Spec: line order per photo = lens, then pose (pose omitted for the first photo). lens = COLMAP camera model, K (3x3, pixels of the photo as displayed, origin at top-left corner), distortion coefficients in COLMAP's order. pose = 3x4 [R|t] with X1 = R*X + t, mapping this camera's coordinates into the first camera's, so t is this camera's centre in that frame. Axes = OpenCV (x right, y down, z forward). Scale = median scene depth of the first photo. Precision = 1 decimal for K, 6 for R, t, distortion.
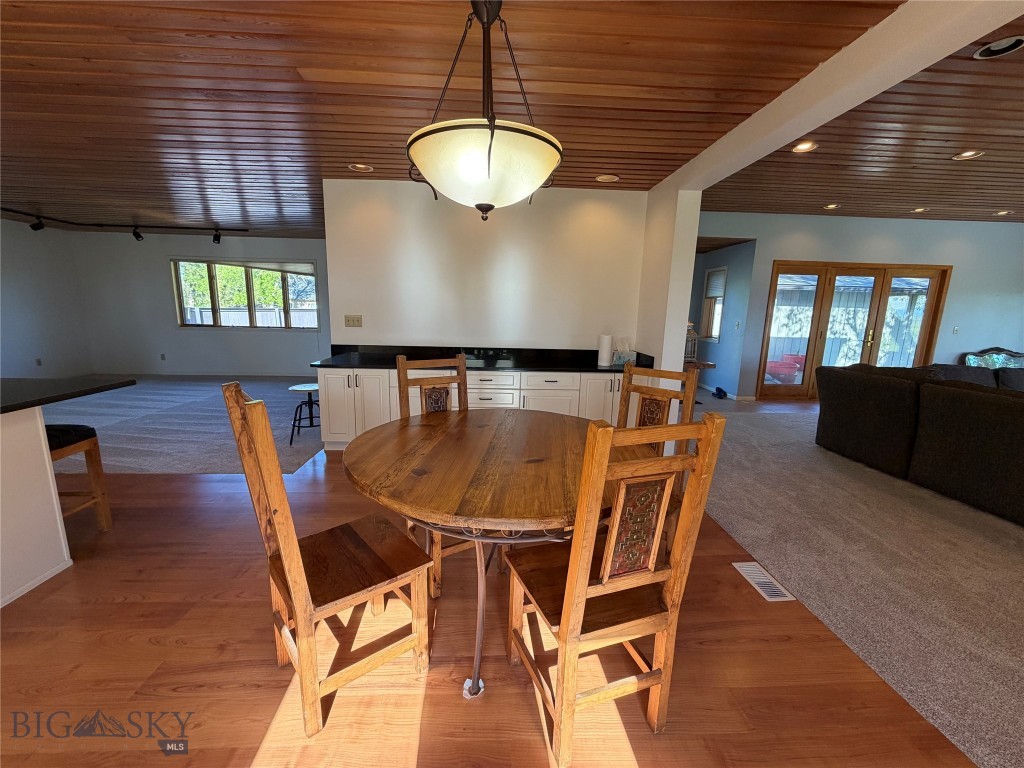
lens RADIAL K [[408.6, 0, 508.7], [0, 408.6, 384.2], [0, 0, 1]] dist [-0.000147, 0.000018]
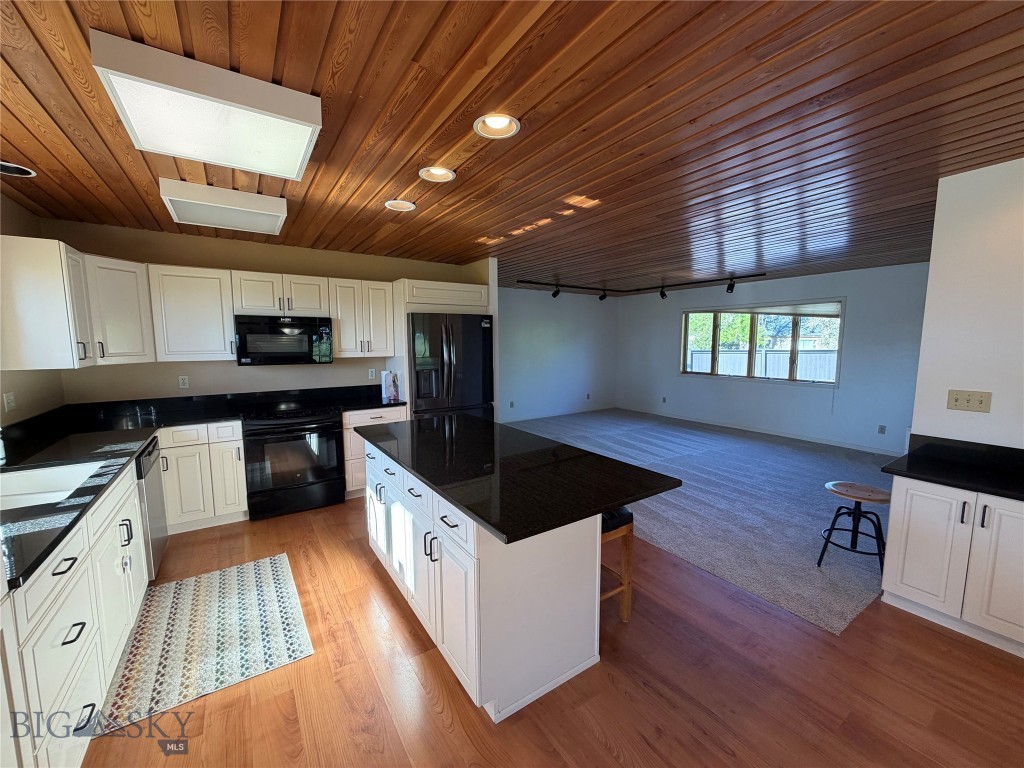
lens RADIAL K [[408.6, 0, 508.7], [0, 408.6, 384.2], [0, 0, 1]] dist [-0.000147, 0.000018]
pose [[0.507995, 0.069057, -0.858587, -0.134533], [-0.141564, 0.989920, -0.004138, -0.052172], [0.849648, 0.123647, 0.512650, 0.085511]]
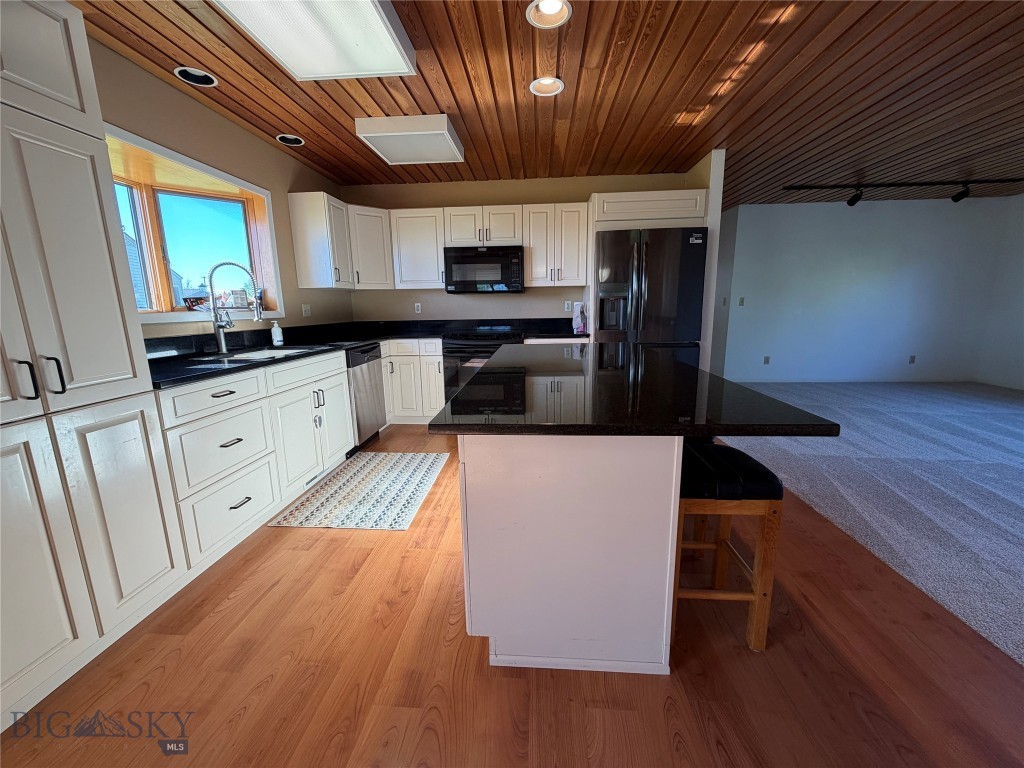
lens RADIAL K [[408.6, 0, 508.7], [0, 408.6, 384.2], [0, 0, 1]] dist [-0.000147, 0.000018]
pose [[-0.129214, 0.168477, -0.977200, -0.161290], [-0.165115, 0.968048, 0.188732, -0.025286], [0.977773, 0.185738, -0.097268, 0.242361]]
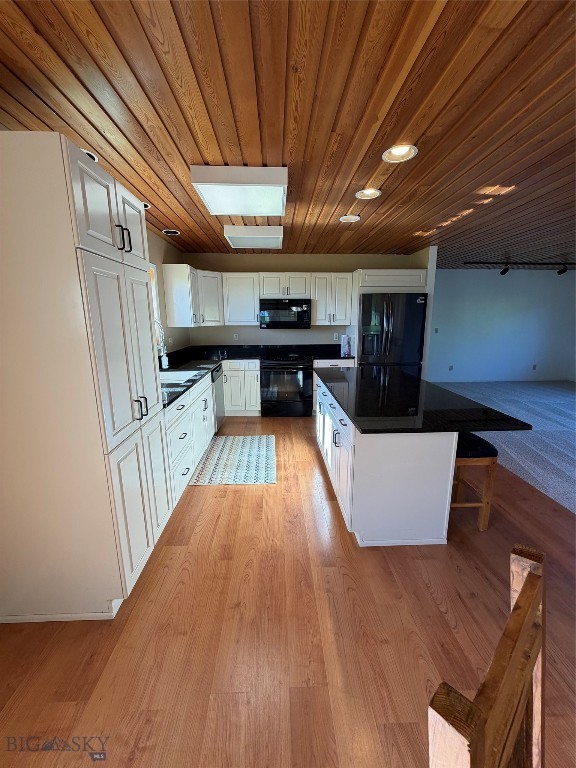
lens RADIAL K [[306.5, 0, 287.8], [0, 306.5, 380.7], [0, 0, 1]] dist [-0.000147, 0.000018]
pose [[-0.012964, 0.182590, -0.983104, -0.061637], [-0.176769, 0.967282, 0.181982, -0.051464], [0.984167, 0.176141, 0.019736, 0.127527]]
